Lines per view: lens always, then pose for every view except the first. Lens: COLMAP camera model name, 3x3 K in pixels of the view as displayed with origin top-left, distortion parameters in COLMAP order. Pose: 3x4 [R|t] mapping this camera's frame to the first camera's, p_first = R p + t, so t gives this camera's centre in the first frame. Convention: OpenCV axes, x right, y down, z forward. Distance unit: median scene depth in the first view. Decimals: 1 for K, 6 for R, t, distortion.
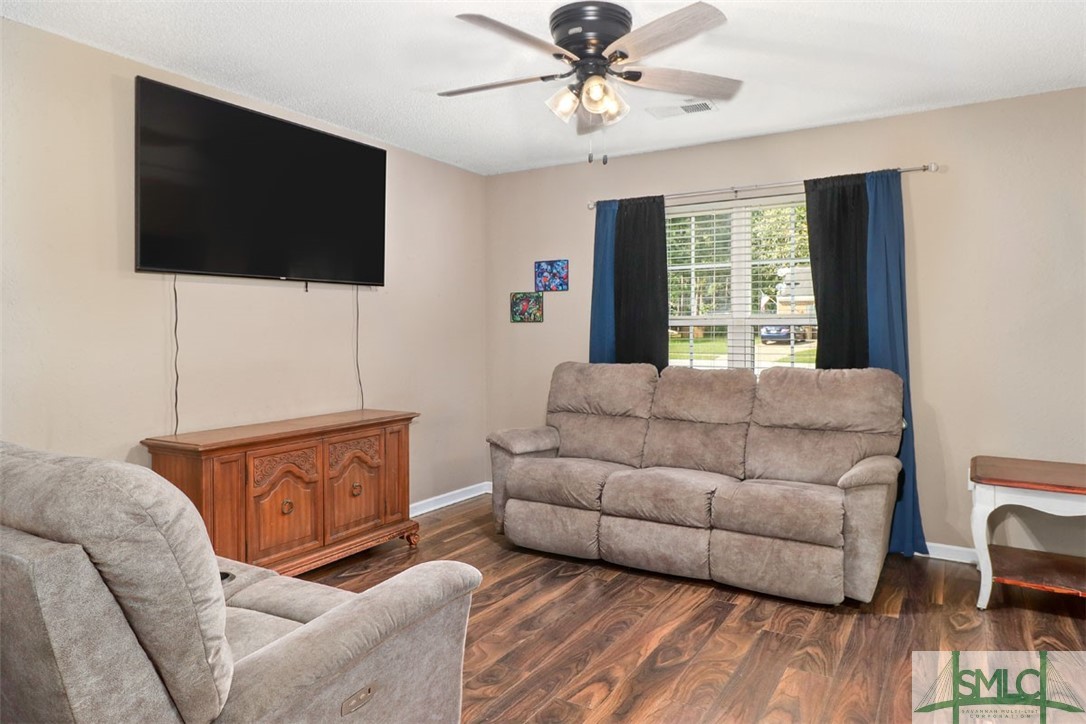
lens RADIAL K [[672.5, 0, 550.1], [0, 672.5, 339.8], [0, 0, 1]] dist [0.003635, -0.000481]
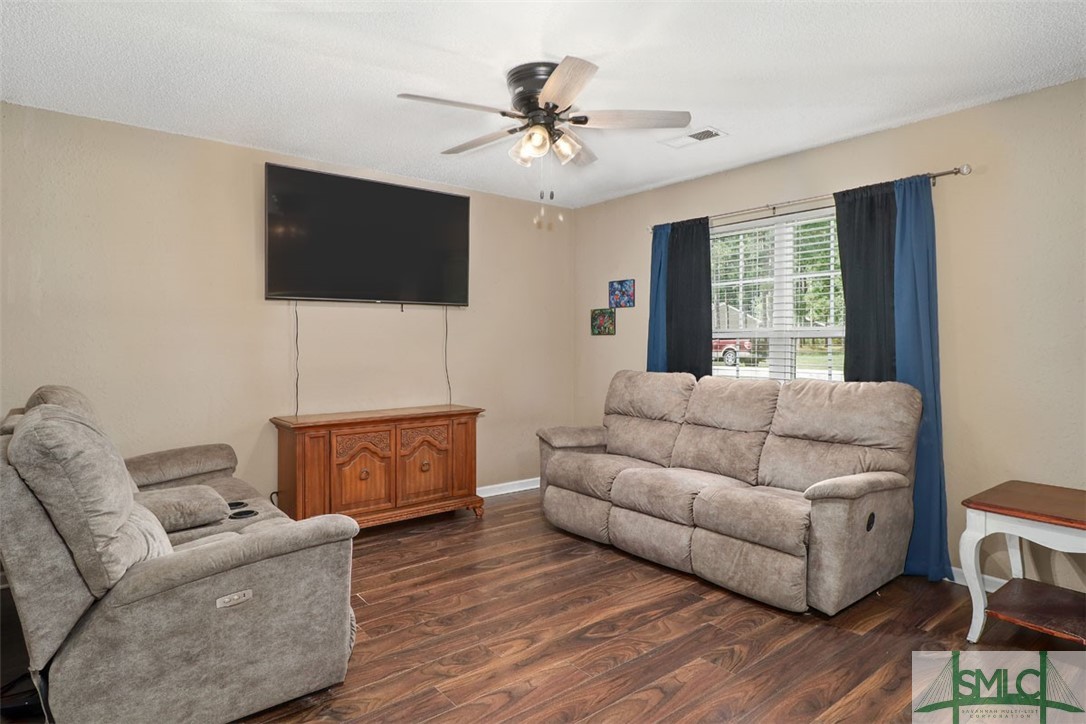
lens RADIAL K [[598.5, 0, 547.7], [0, 598.5, 351.0], [0, 0, 1]] dist [-0.001026, -0.001950]
pose [[0.937105, 0.007793, -0.348961, 0.353329], [-0.007755, 0.999969, 0.001505, 0.000331], [0.348961, 0.001296, 0.937136, 0.020624]]
